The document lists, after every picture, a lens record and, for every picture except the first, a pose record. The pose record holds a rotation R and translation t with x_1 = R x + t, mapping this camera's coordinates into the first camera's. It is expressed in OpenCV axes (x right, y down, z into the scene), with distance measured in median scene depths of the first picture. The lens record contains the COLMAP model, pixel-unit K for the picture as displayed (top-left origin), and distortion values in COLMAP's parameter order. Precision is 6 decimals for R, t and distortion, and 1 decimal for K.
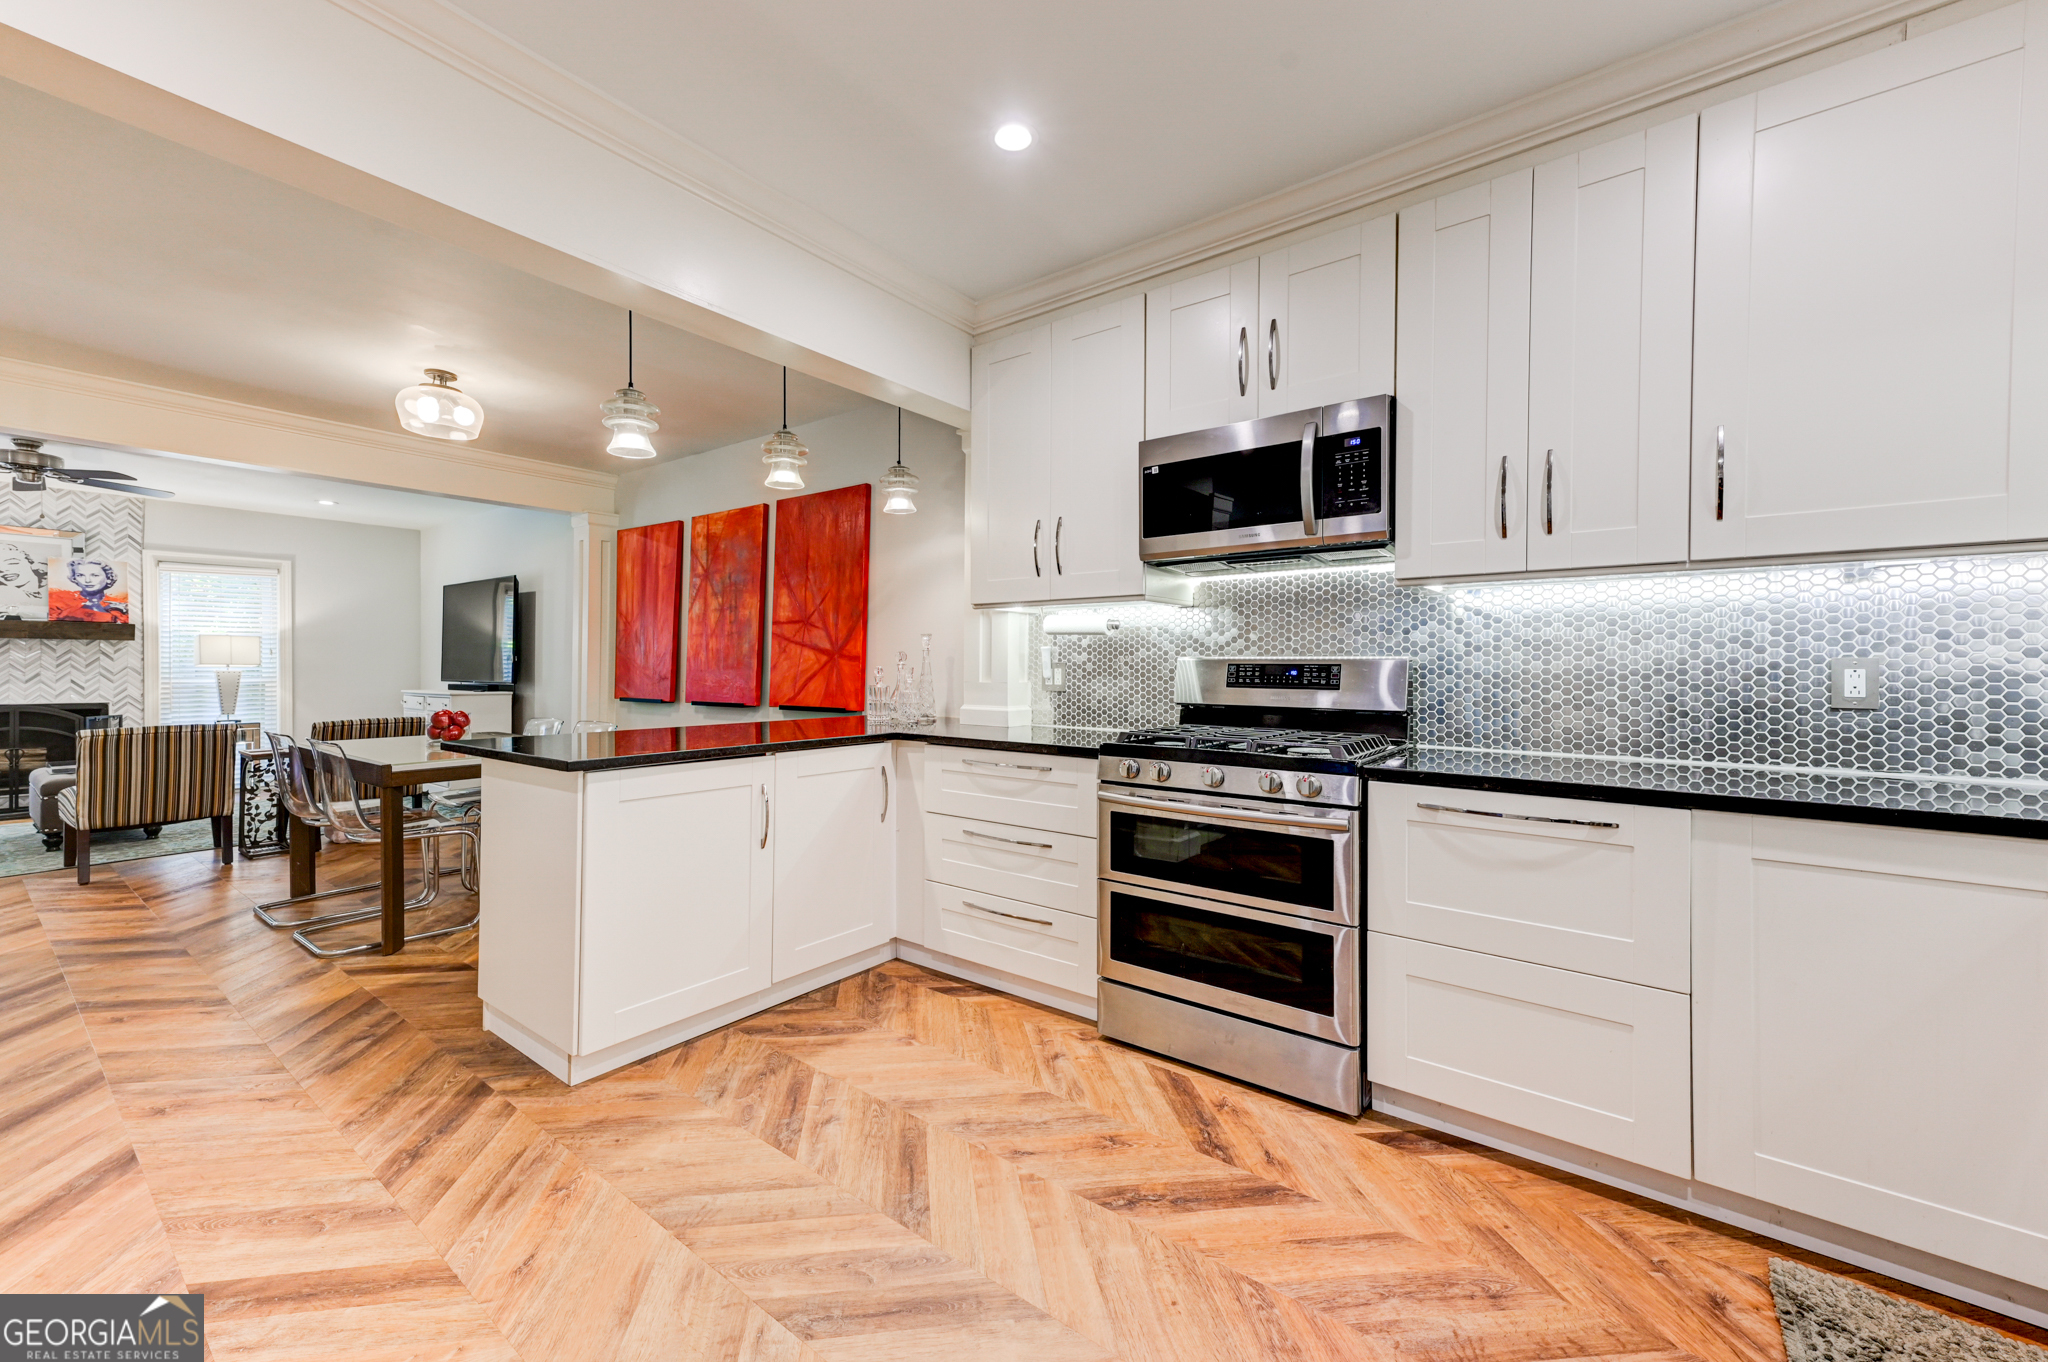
lens RADIAL K [[810.8, 0, 984.8], [0, 810.8, 669.6], [0, 0, 1]] dist [0.023579, 0.001999]
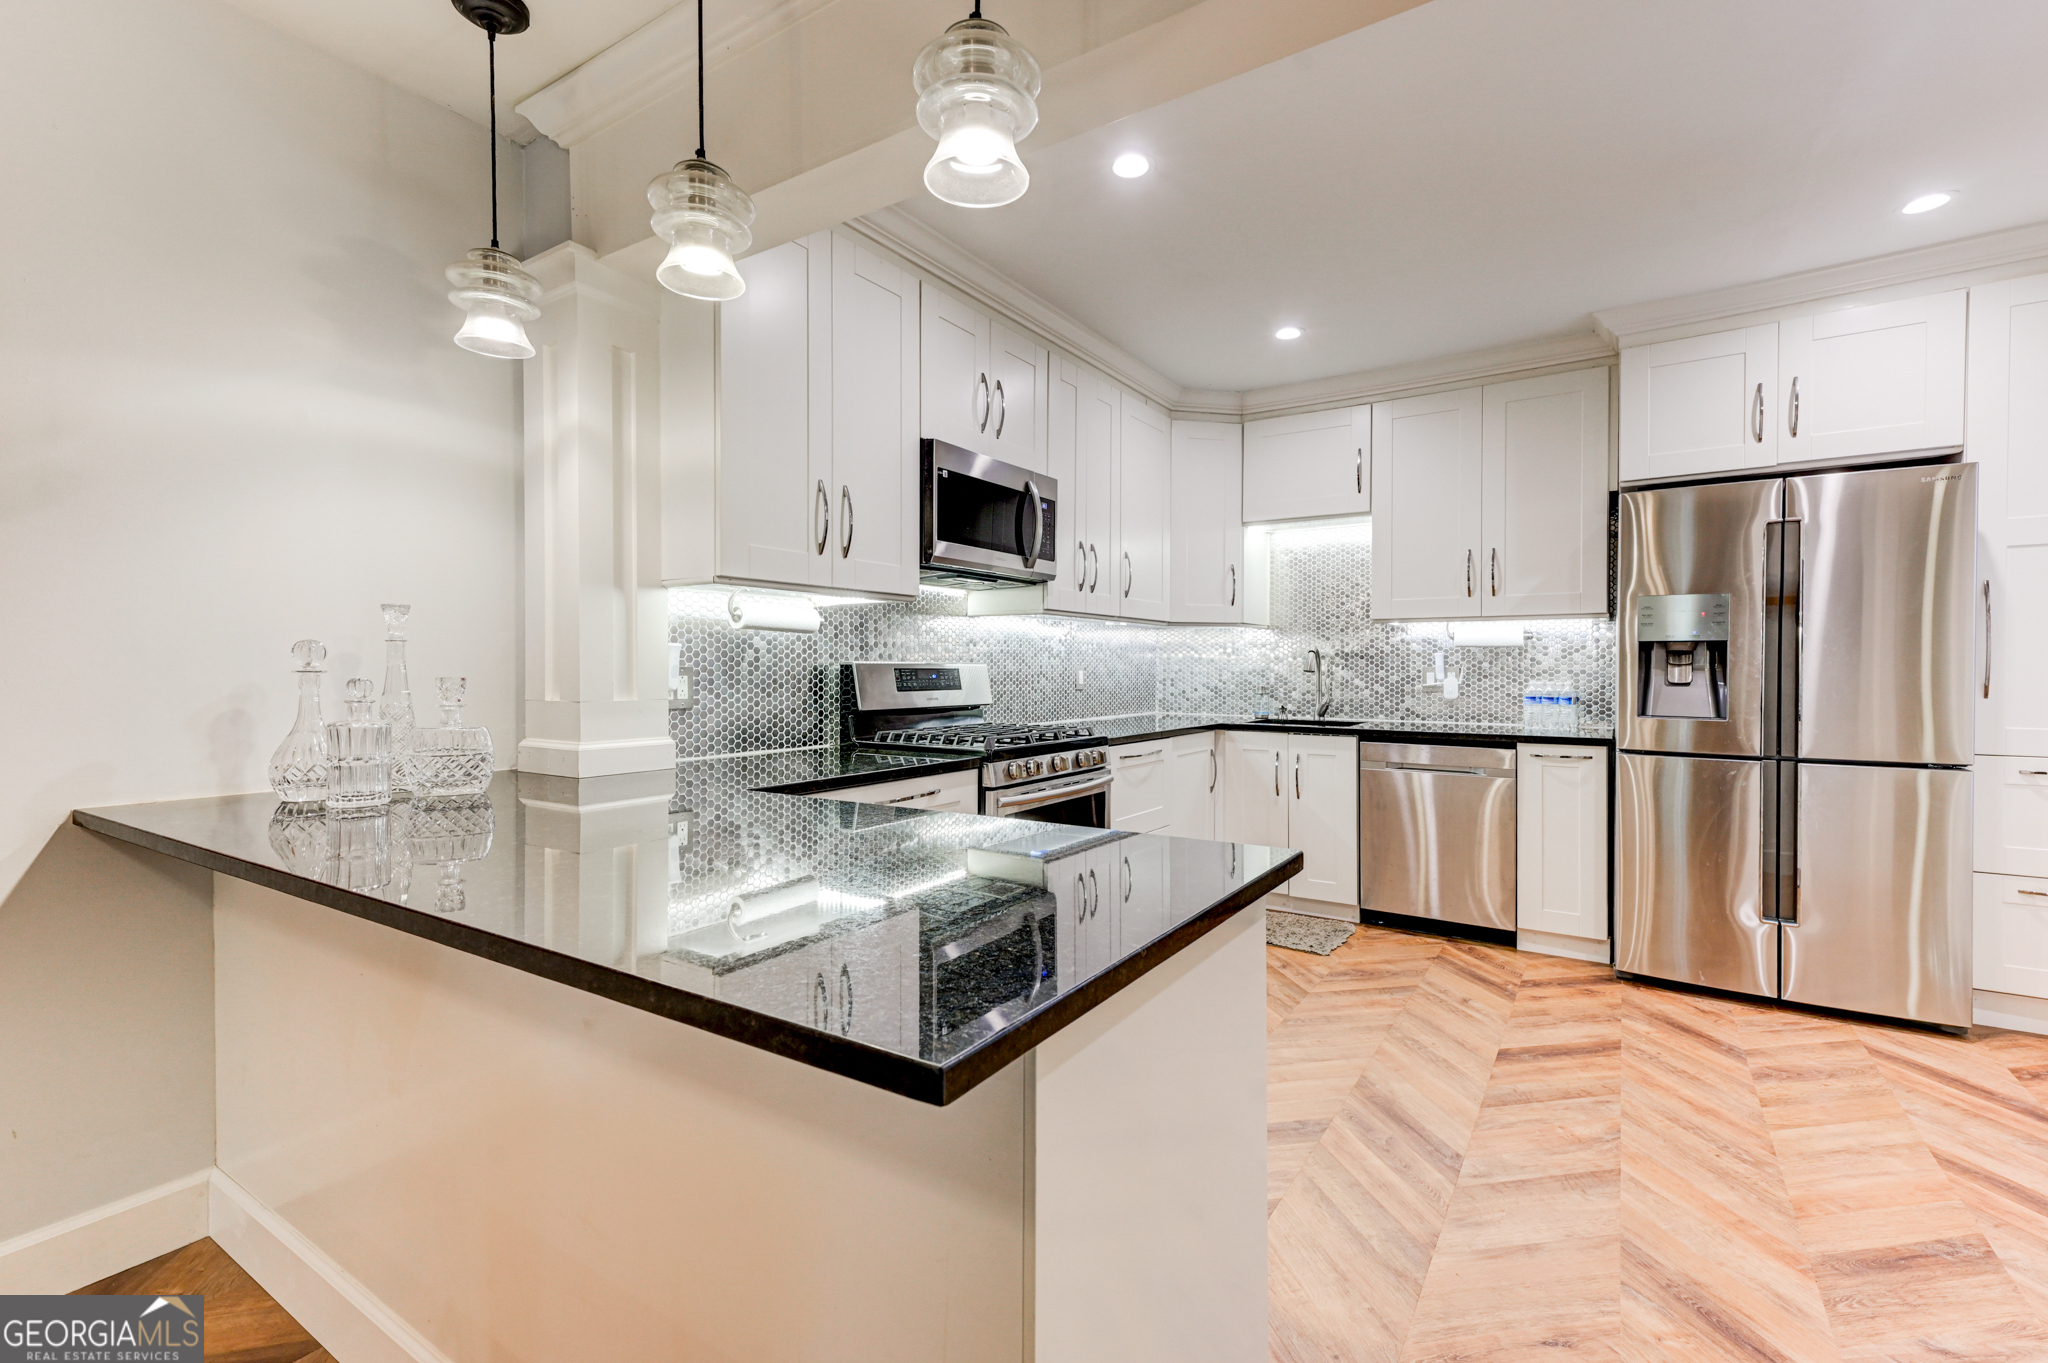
lens RADIAL K [[897.9, 0, 1034.9], [0, 897.9, 672.9], [0, 0, 1]] dist [0.025463, 0.000154]
pose [[-0.104746, -0.008816, 0.994460, -0.841922], [0.003651, 0.999951, 0.009249, -0.011466], [-0.994492, 0.004599, -0.104708, 0.948091]]
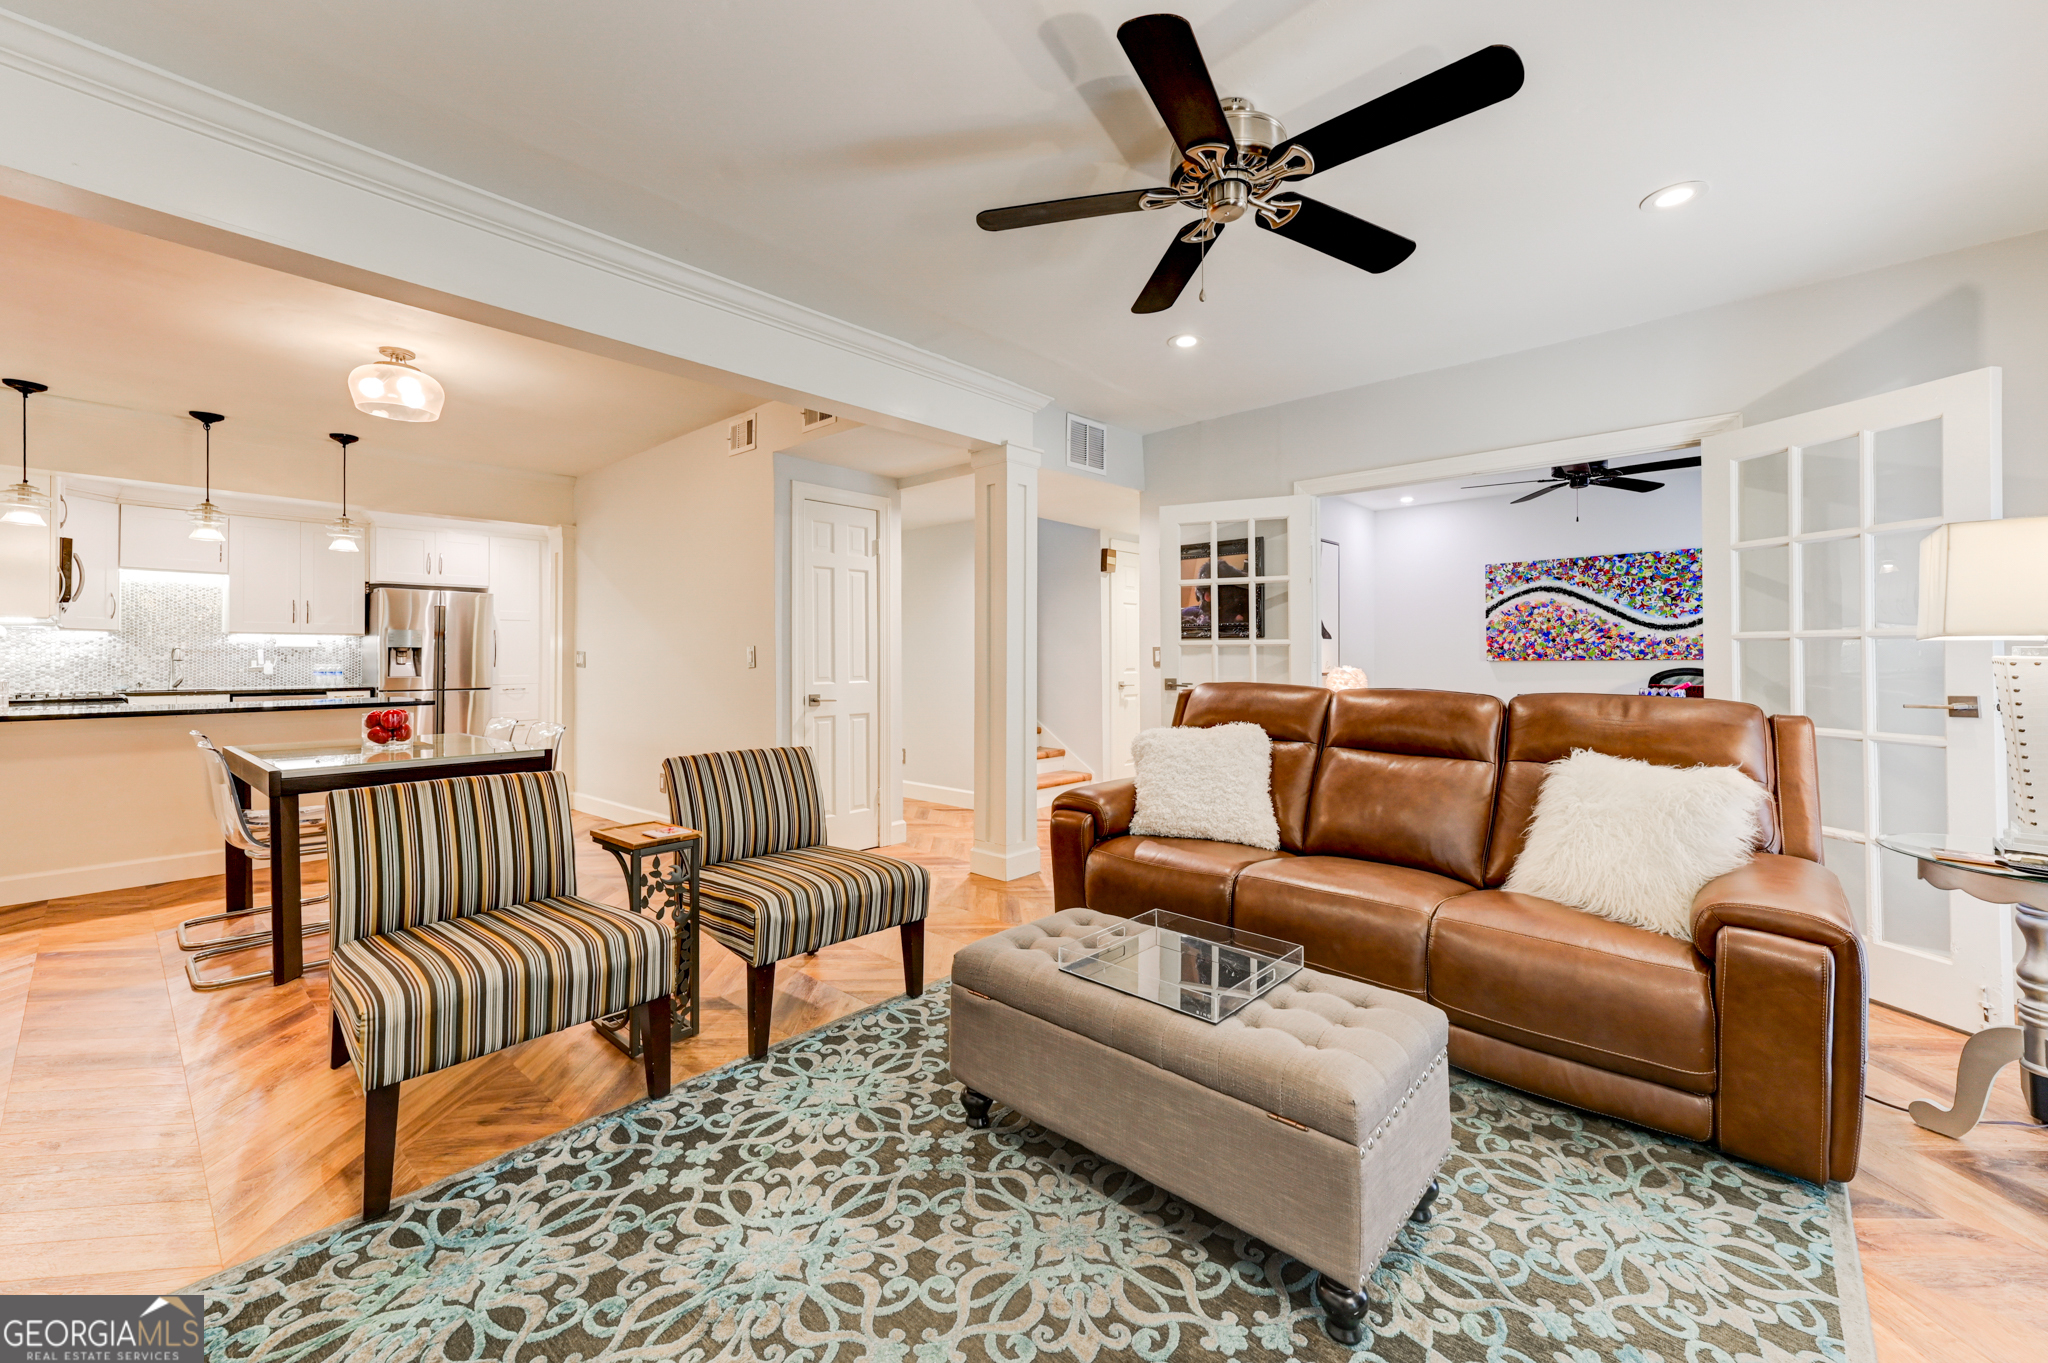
lens RADIAL K [[810.8, 0, 960.0], [0, 810.8, 639.5], [0, 0, 1]] dist [0.023579, 0.001999]
pose [[-0.995193, 0.002017, 0.097913, -1.880612], [0.000460, 0.999873, -0.015926, -0.020505], [-0.097933, -0.015804, -0.995068, 2.521506]]
